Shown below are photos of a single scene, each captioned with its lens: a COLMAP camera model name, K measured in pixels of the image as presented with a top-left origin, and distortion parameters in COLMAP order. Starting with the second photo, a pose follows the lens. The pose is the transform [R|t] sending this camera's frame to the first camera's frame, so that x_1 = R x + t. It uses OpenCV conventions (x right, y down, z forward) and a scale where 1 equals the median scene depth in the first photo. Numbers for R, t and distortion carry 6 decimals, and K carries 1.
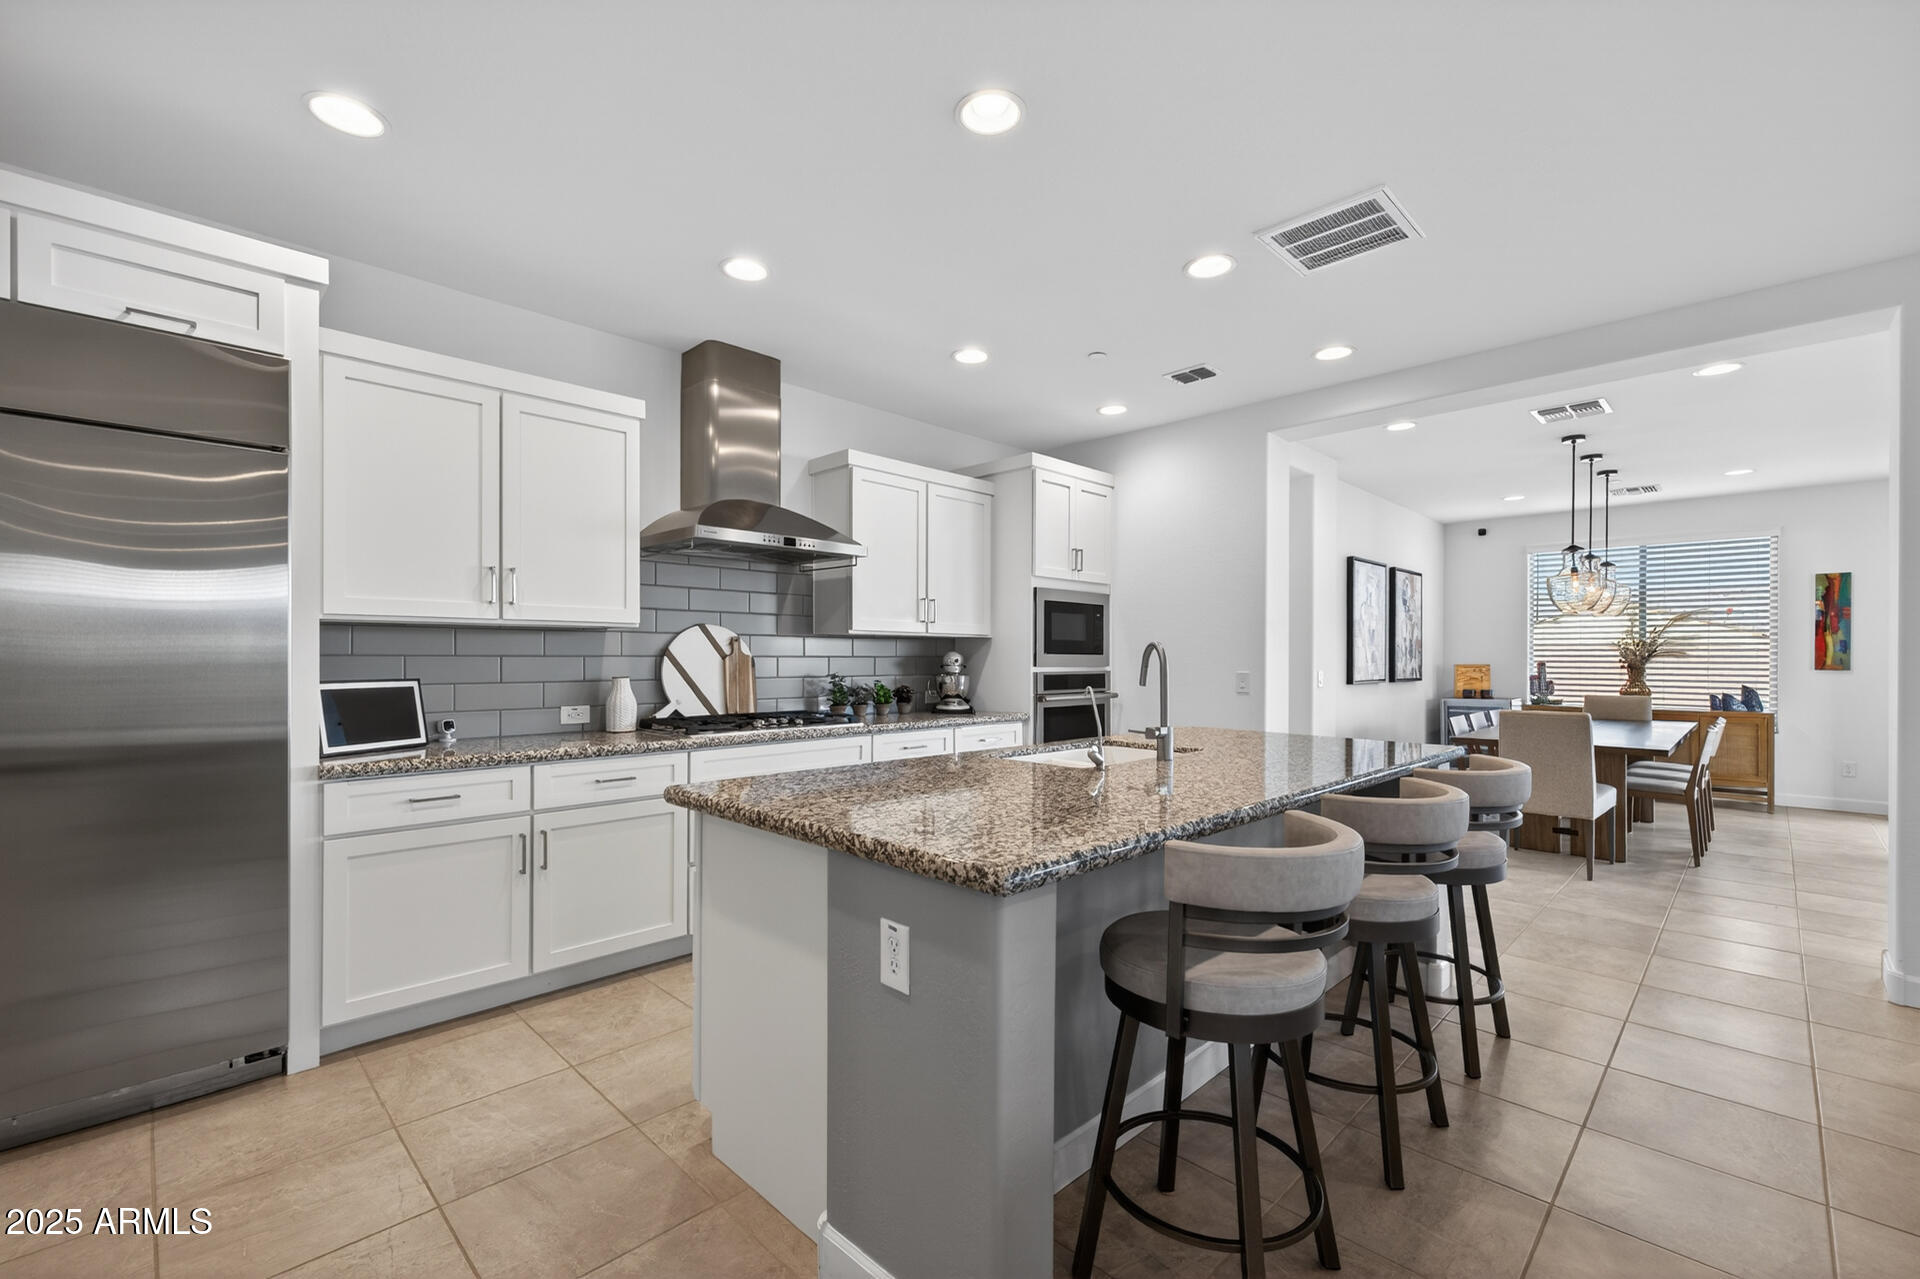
lens RADIAL K [[813.1, 0, 961.9], [0, 813.1, 646.9], [0, 0, 1]] dist [0.000444, -0.000051]
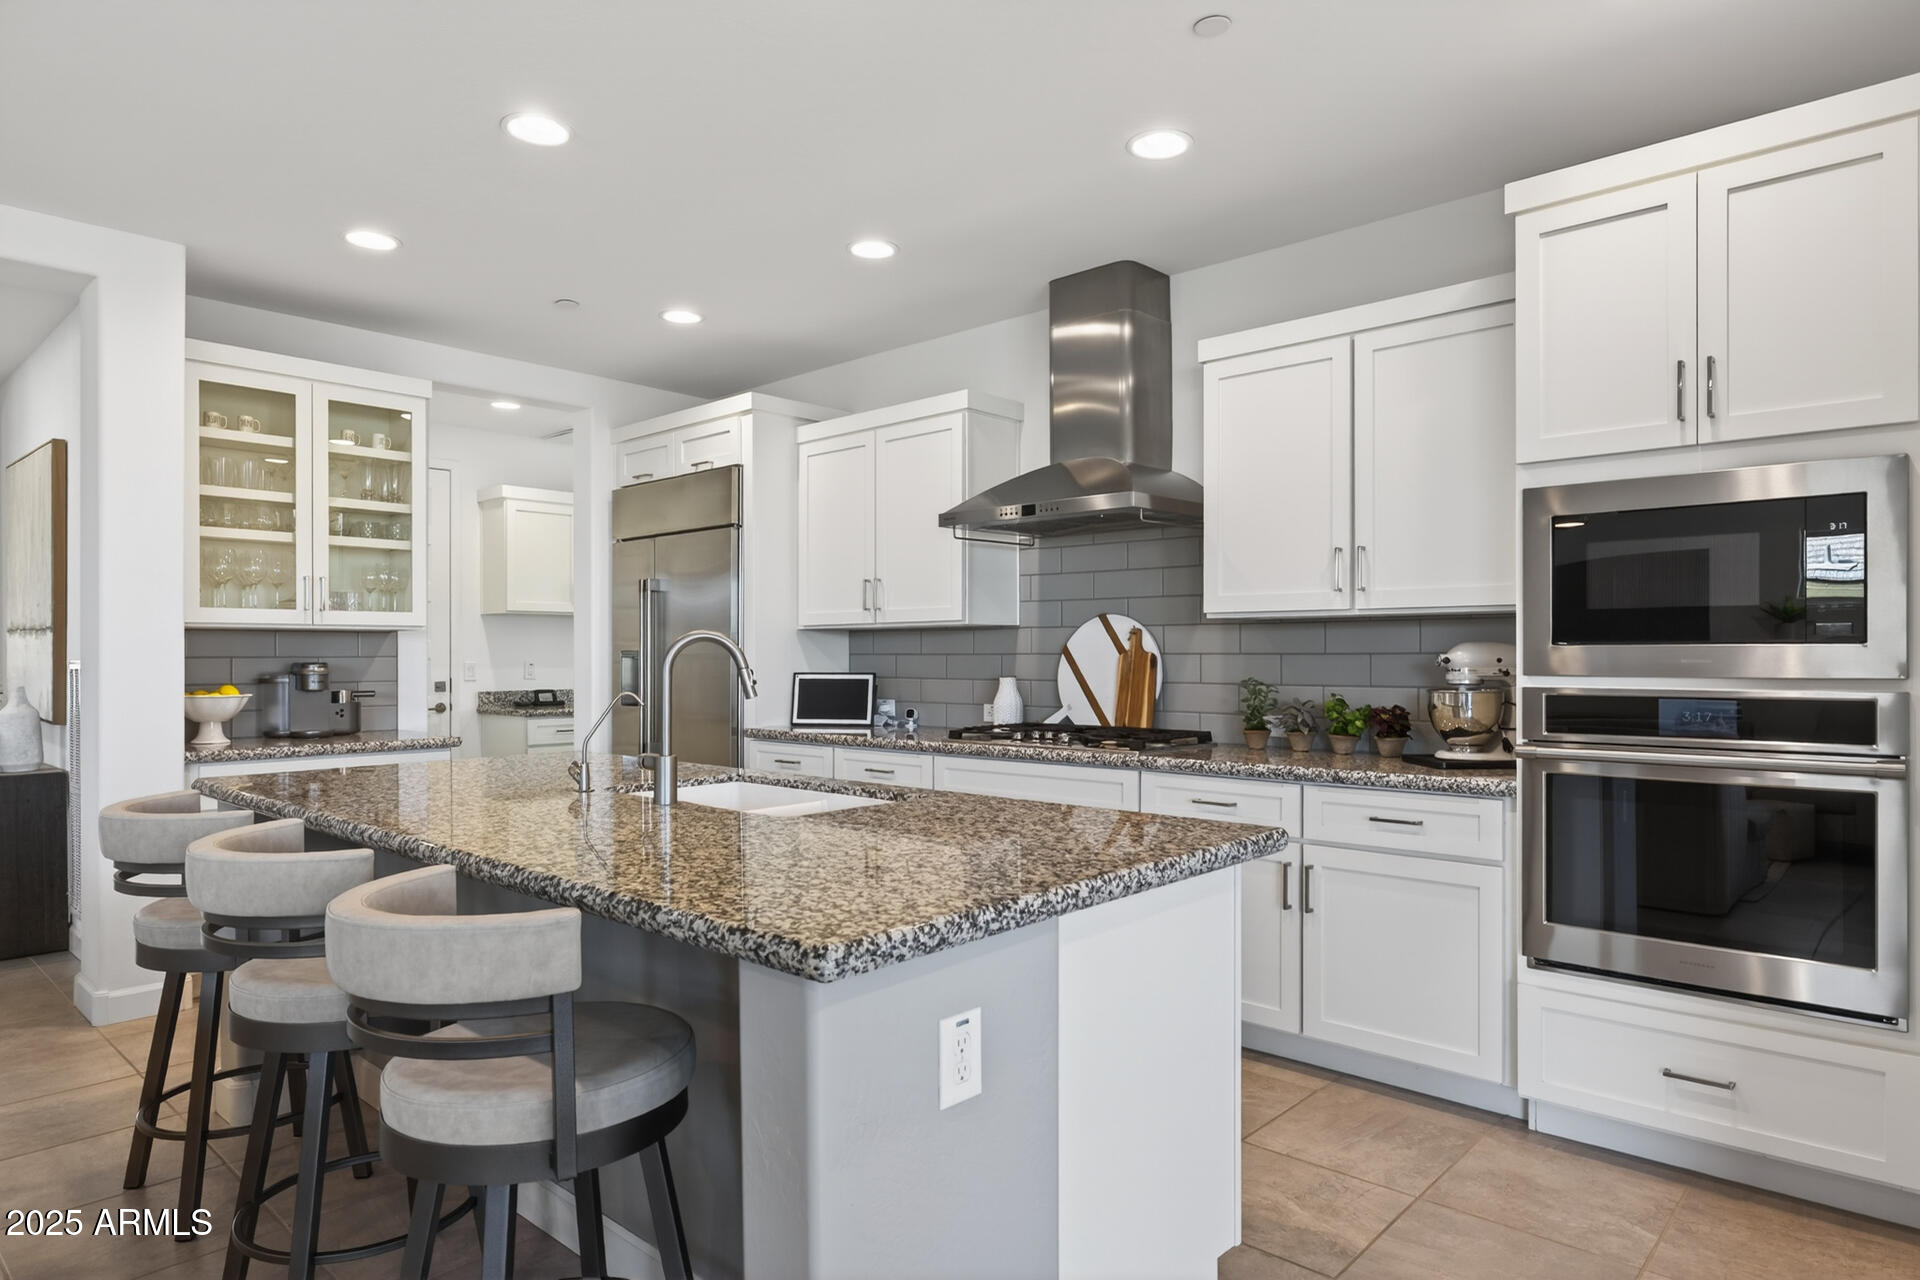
lens RADIAL K [[1102.1, 0, 960.0], [0, 1102.1, 640.0], [0, 0, 1]] dist [-0.004876, 0.000082]
pose [[0.041990, -0.014865, -0.999007, 0.768964], [0.014595, 0.999792, -0.014263, 0.010933], [0.999011, -0.013981, 0.042198, 0.793600]]
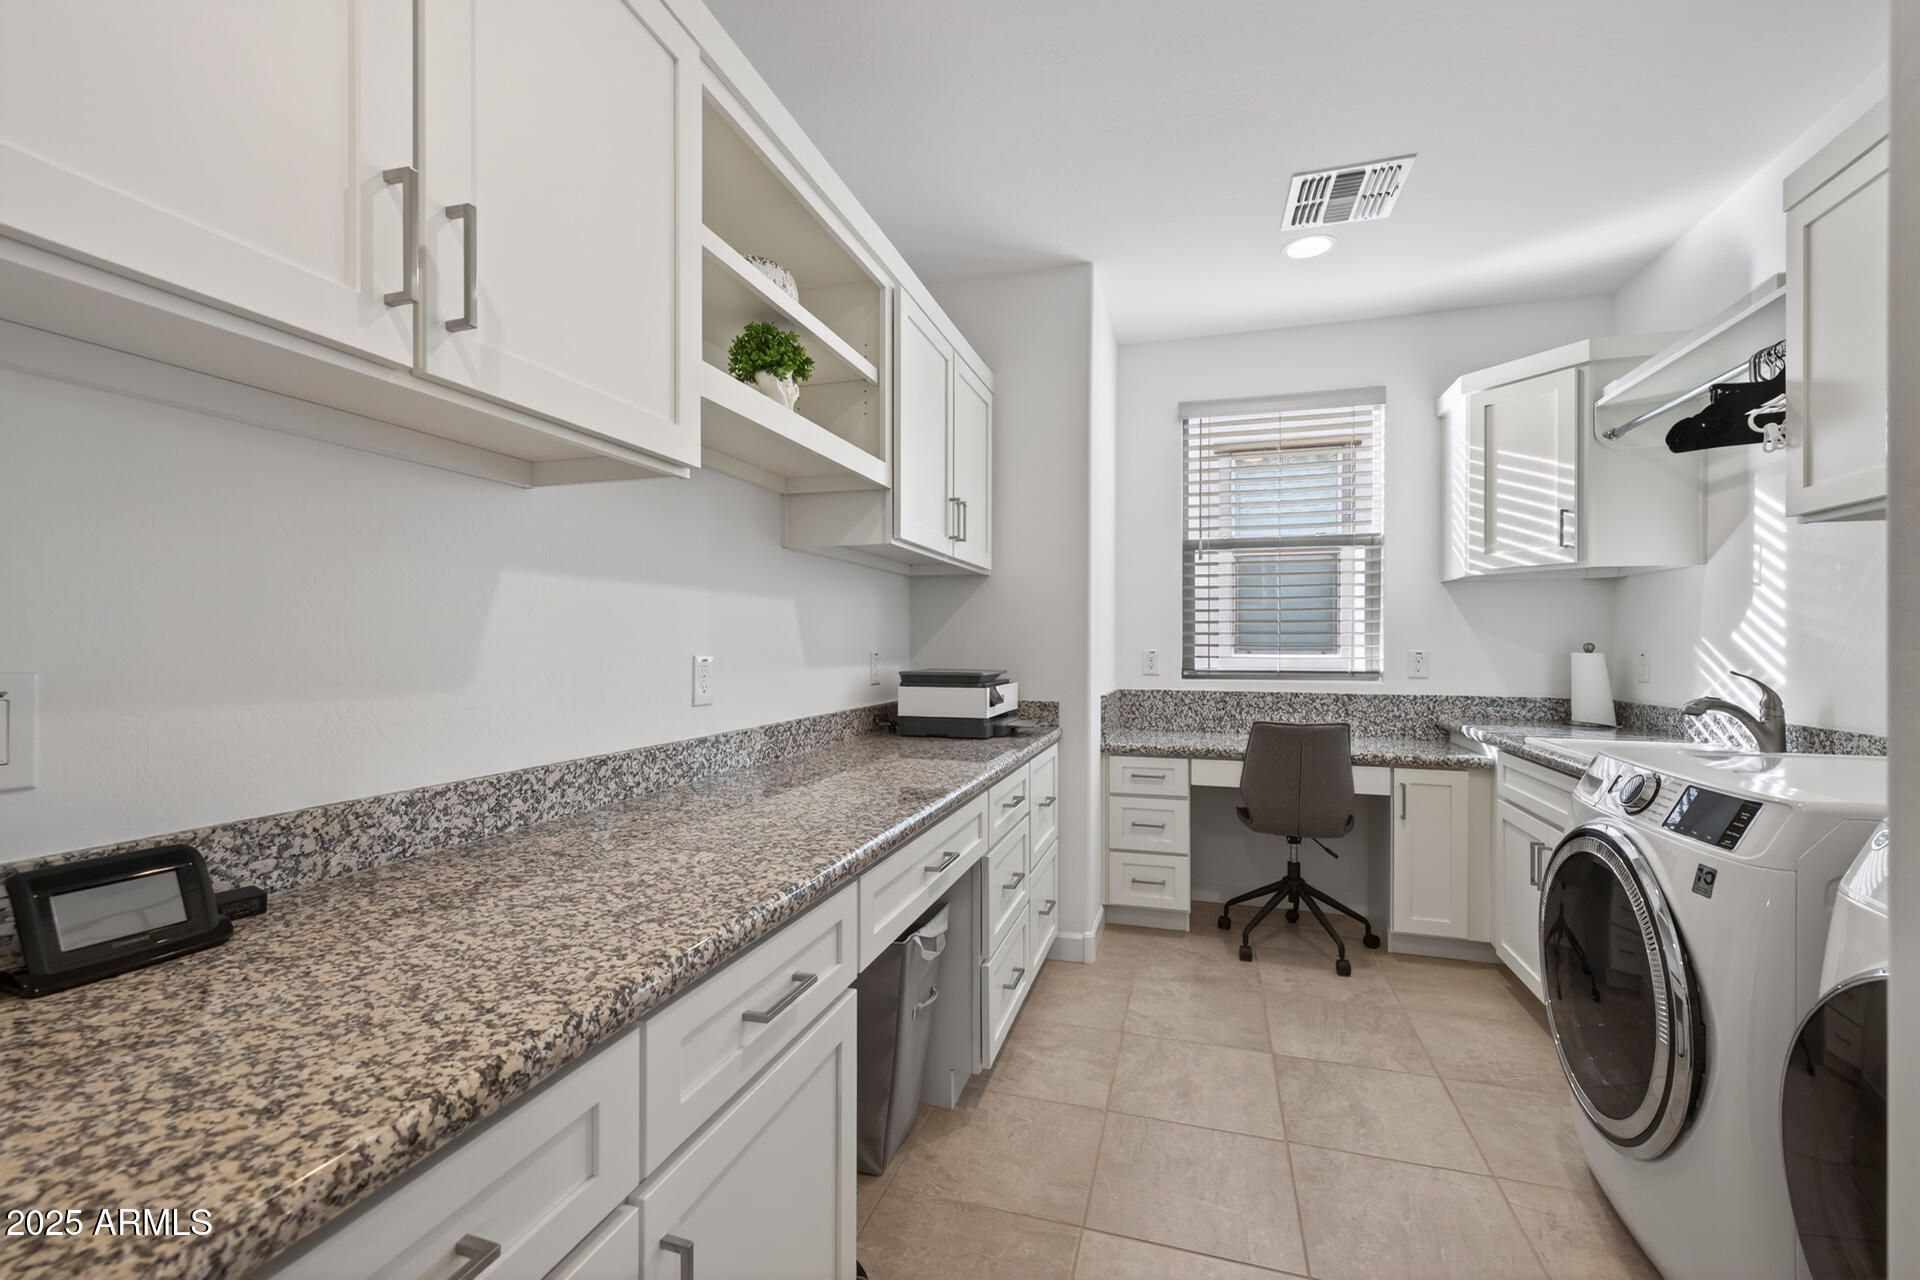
lens RADIAL K [[784.4, 0, 966.1], [0, 784.4, 645.0], [0, 0, 1]] dist [0.001691, 0.000508]
pose [[0.468040, -0.004781, -0.883694, -0.832191], [0.010419, 0.999946, 0.000108, 0.006019], [0.883646, -0.009258, 0.468065, 0.272253]]
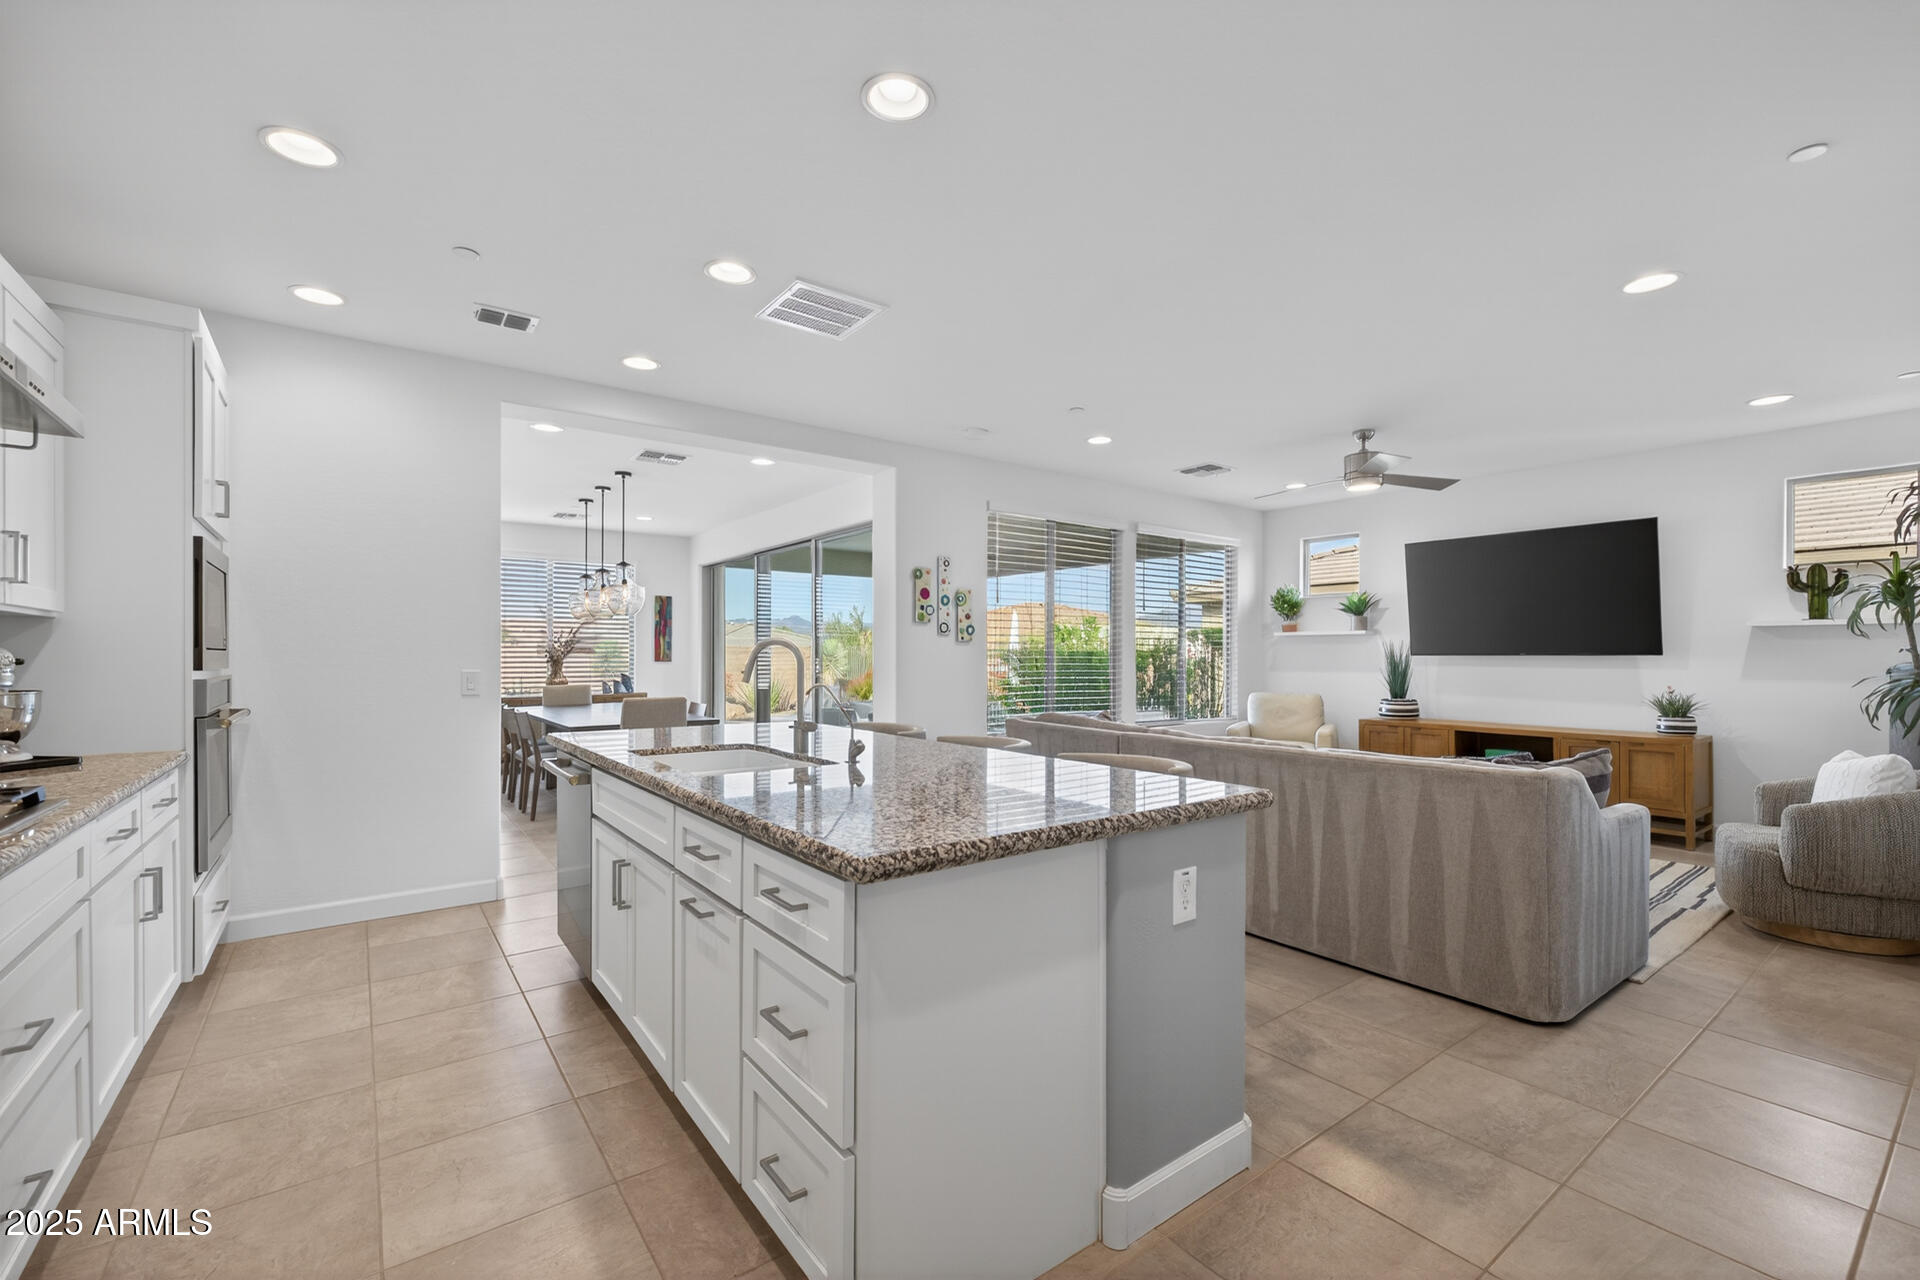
lens RADIAL K [[805.8, 0, 966.2], [0, 805.8, 642.8], [0, 0, 1]] dist [0.014578, -0.000108]
pose [[0.141868, 0.011515, 0.989819, -0.498152], [-0.012760, 0.999871, -0.009803, 0.002904], [-0.989803, -0.011240, 0.141997, 0.424559]]
